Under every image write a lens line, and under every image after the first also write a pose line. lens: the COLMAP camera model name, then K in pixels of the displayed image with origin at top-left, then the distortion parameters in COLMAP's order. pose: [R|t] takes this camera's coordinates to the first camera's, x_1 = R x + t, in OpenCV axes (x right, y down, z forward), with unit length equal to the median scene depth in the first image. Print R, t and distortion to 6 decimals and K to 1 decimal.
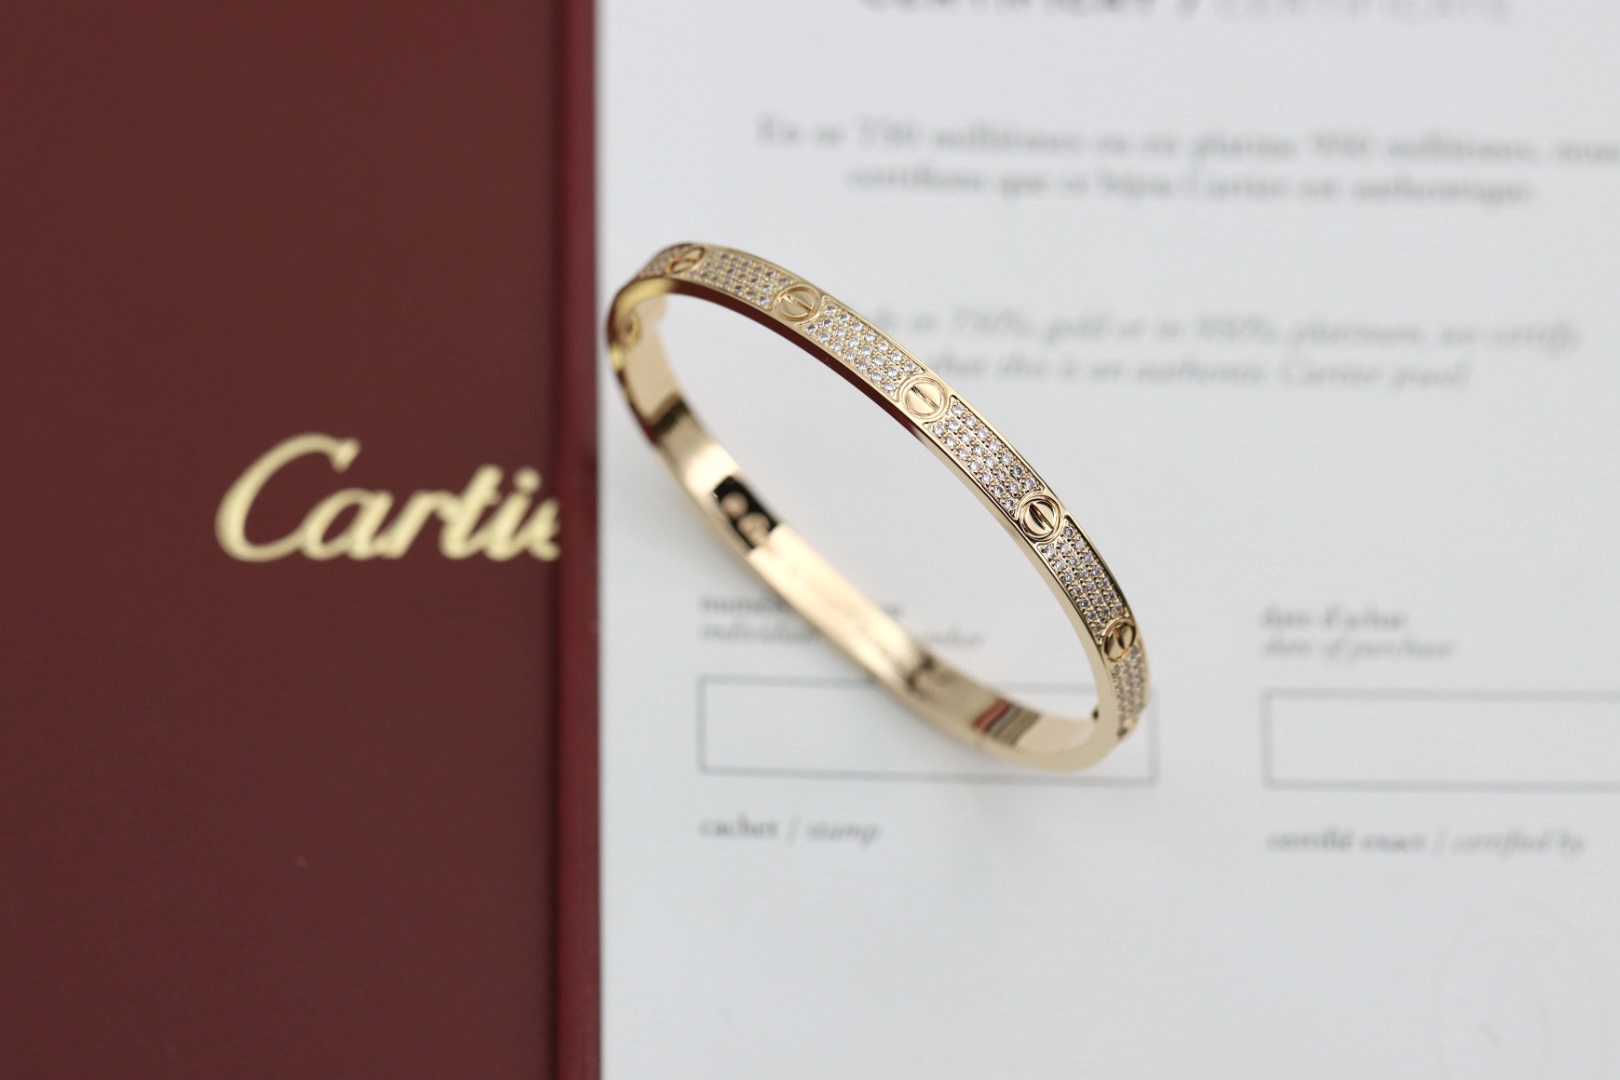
lens RADIAL K [[7273.6, 0, 810.0], [0, 7273.6, 540.0], [0, 0, 1]] dist [0.020257, 2.353138]
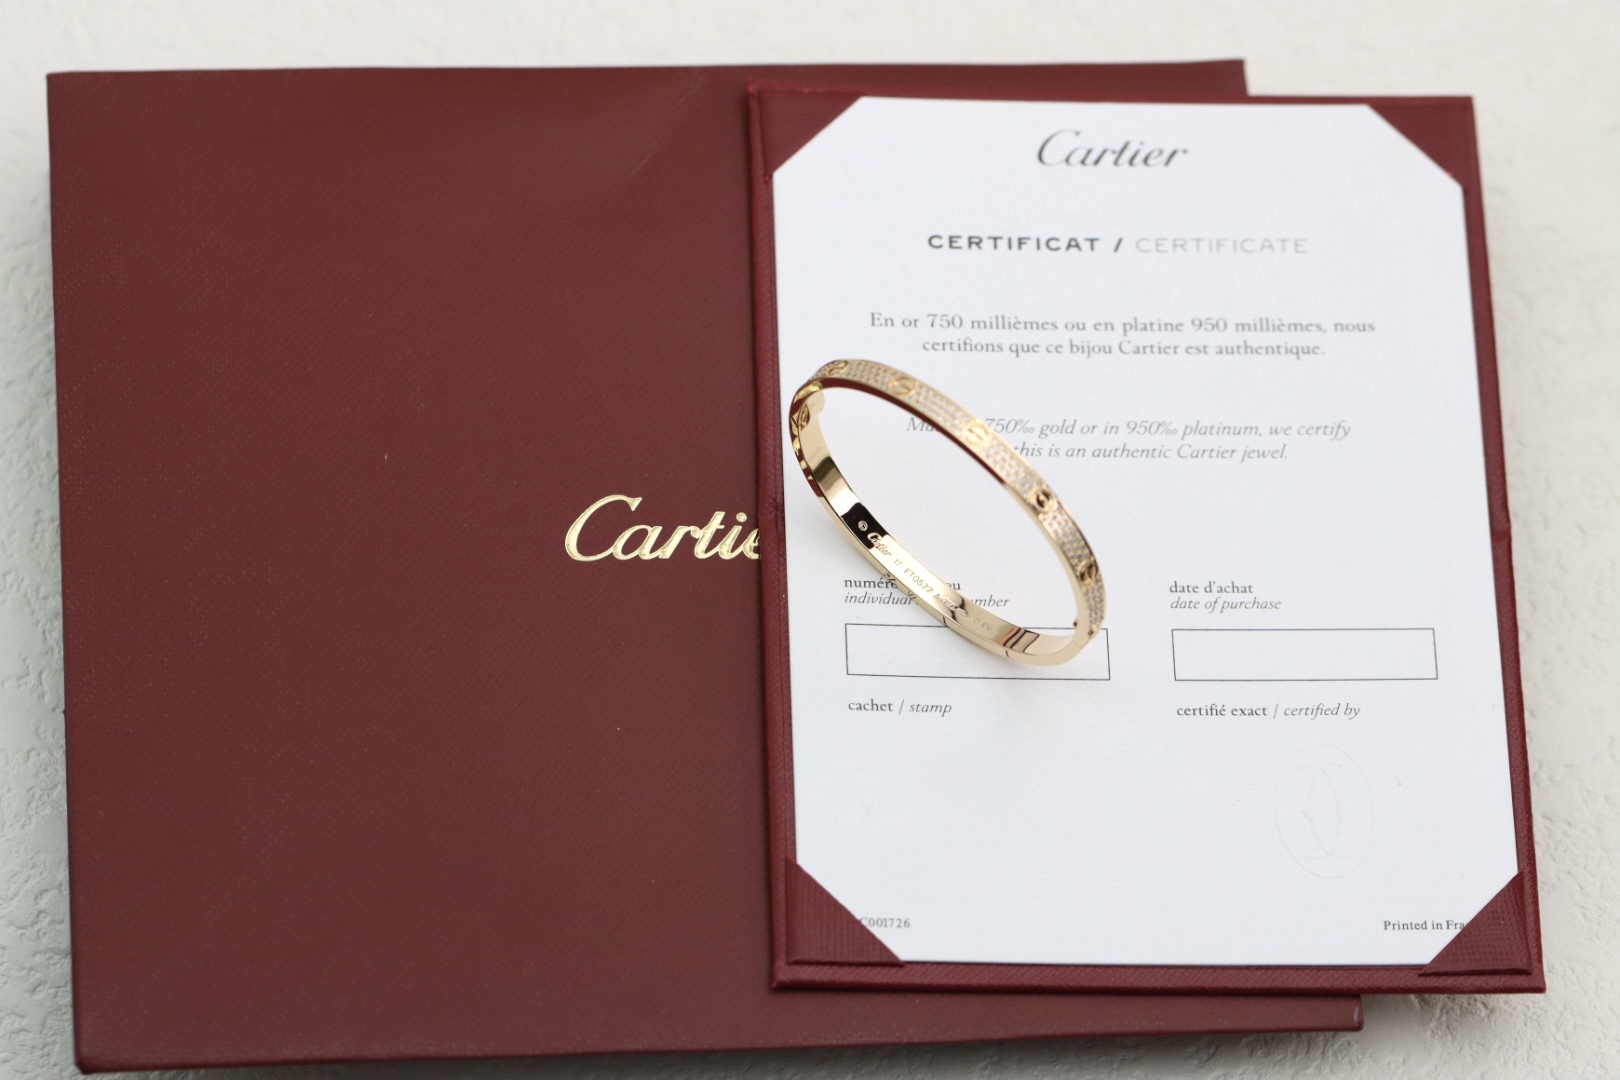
lens RADIAL K [[7273.6, 0, 810.0], [0, 7273.6, 540.0], [0, 0, 1]] dist [0.020257, 2.353138]
pose [[0.999749, -0.018813, 0.012169, -0.043714], [0.020099, 0.993046, -0.116000, 0.197513], [-0.009903, 0.116215, 0.993175, -0.710506]]
